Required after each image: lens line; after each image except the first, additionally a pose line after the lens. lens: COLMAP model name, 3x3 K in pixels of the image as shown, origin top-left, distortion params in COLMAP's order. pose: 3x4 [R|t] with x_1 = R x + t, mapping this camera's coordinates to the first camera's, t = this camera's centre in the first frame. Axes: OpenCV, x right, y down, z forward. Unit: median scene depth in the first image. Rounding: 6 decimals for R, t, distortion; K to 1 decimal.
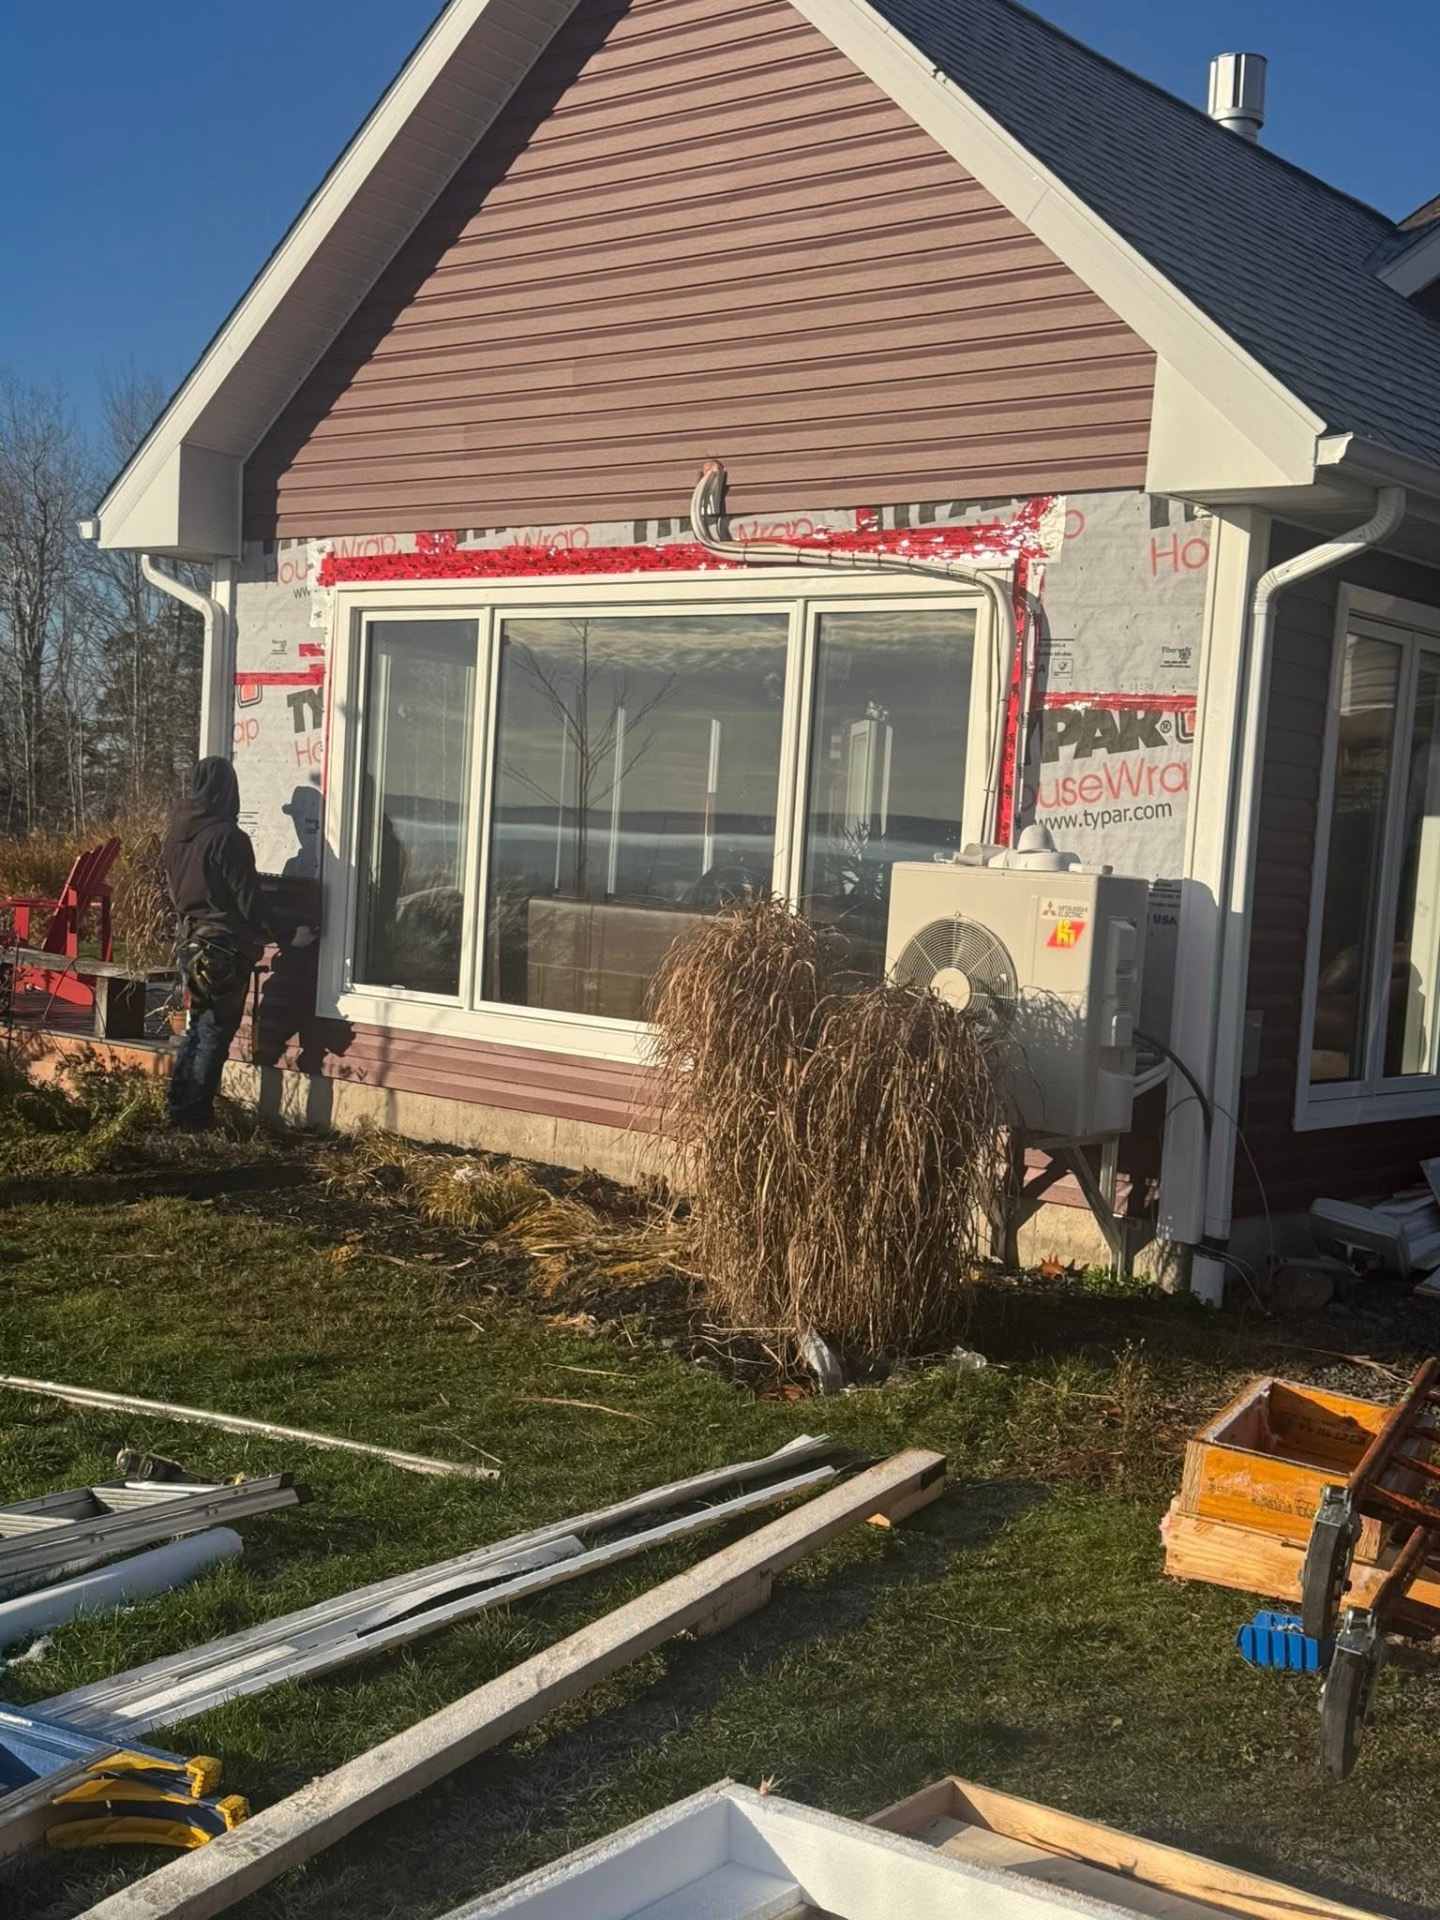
lens RADIAL K [[2266.3, 0, 731.3], [0, 2266.3, 984.3], [0, 0, 1]] dist [0.153506, 0.023281]
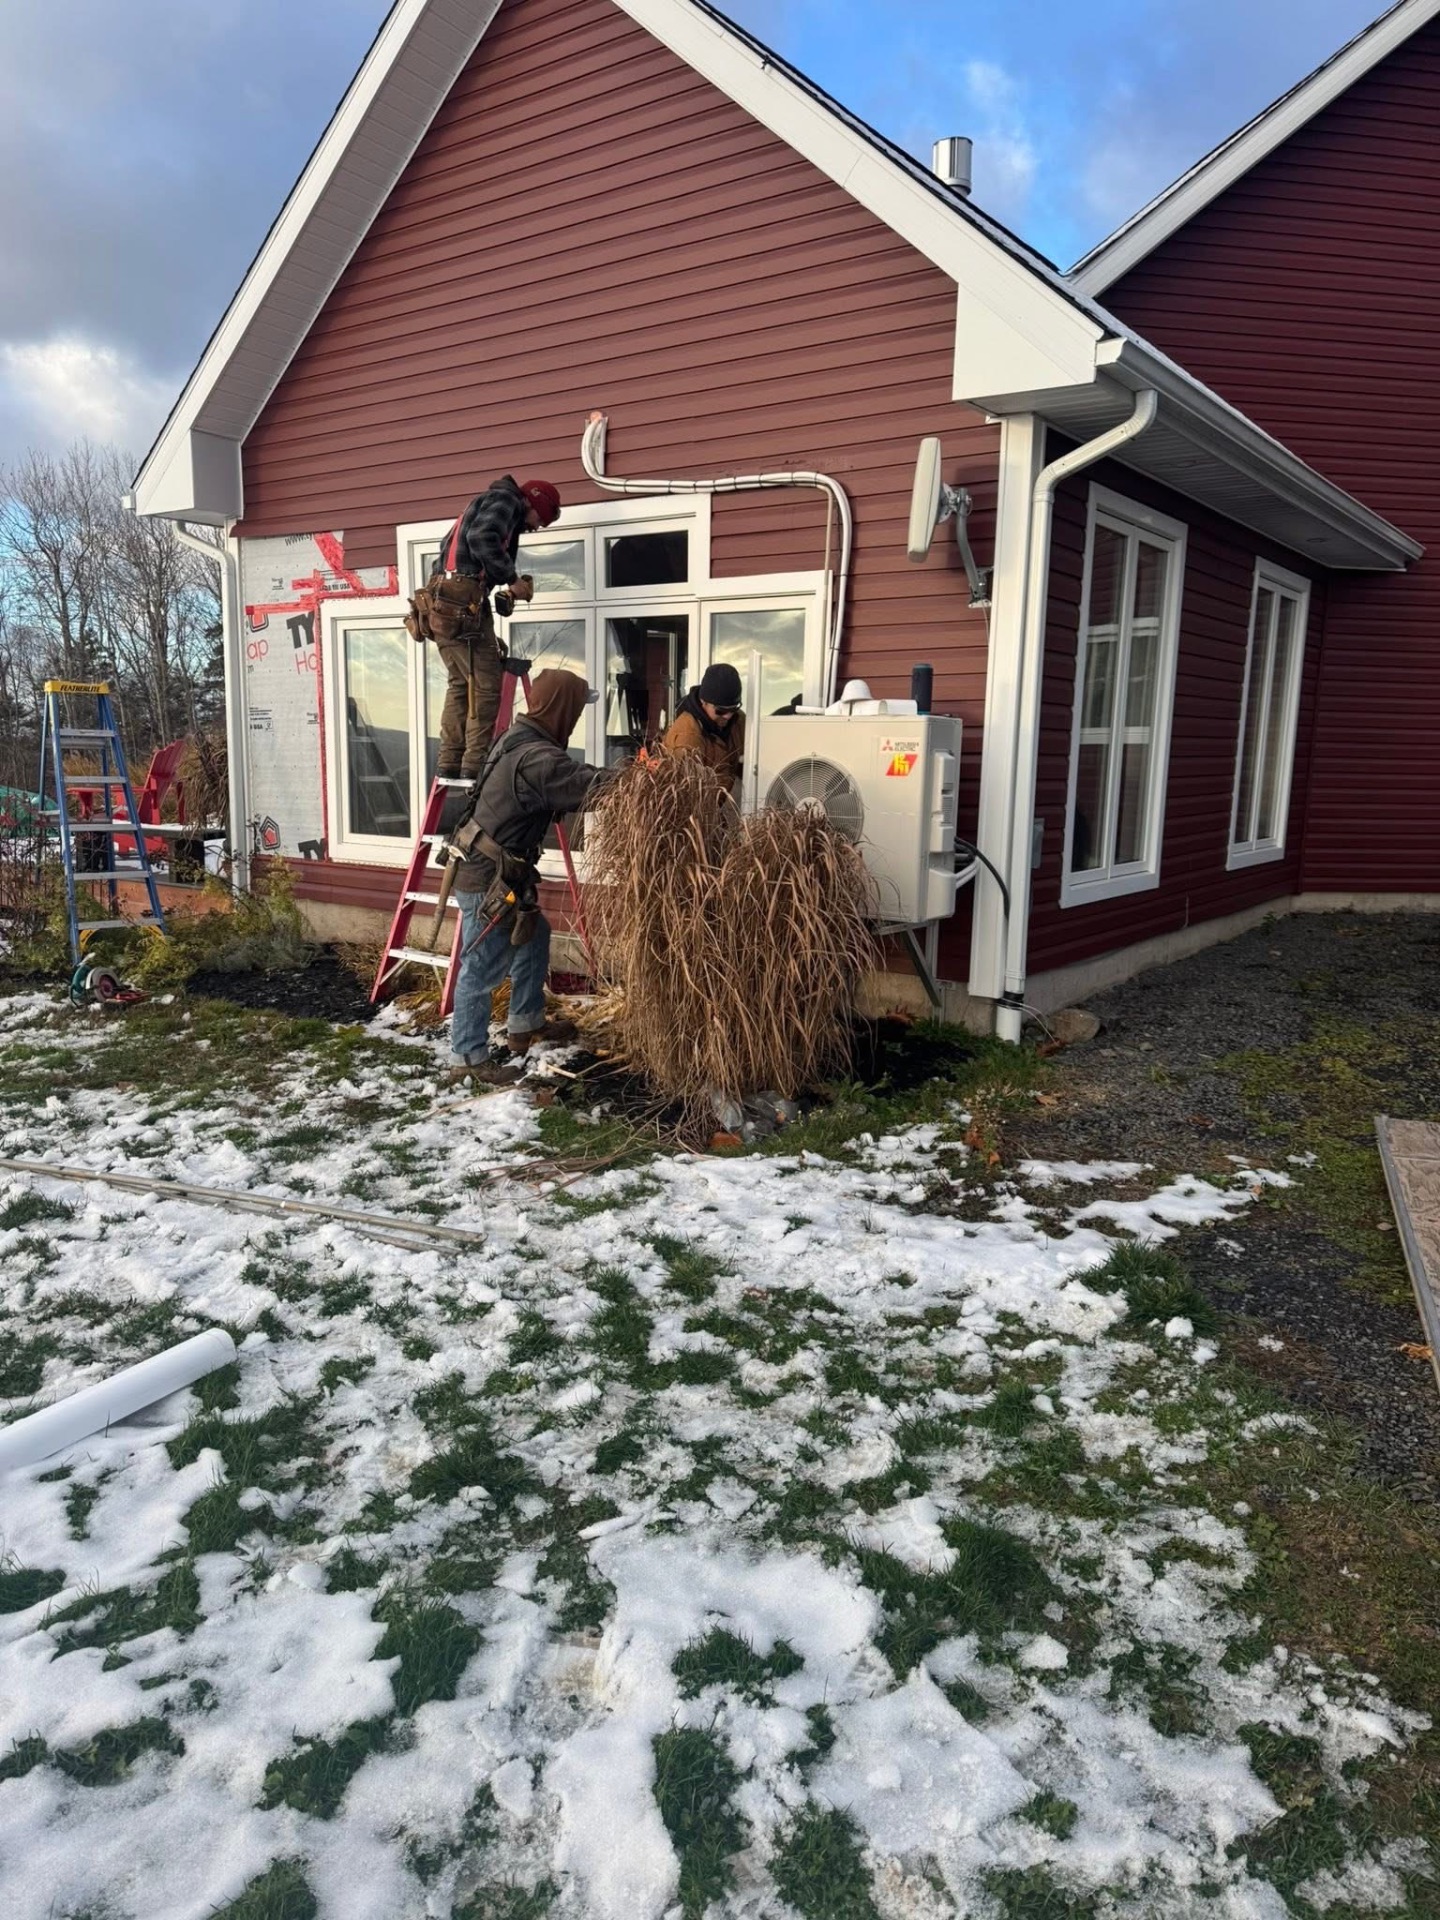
lens RADIAL K [[1337.2, 0, 720.0], [0, 1337.2, 960.0], [0, 0, 1]] dist [0.072600, -0.003996]
pose [[0.995855, -0.054083, 0.073131, -0.013885], [0.046793, 0.994090, 0.097959, 0.007752], [-0.077997, -0.094131, 0.992500, 0.239630]]
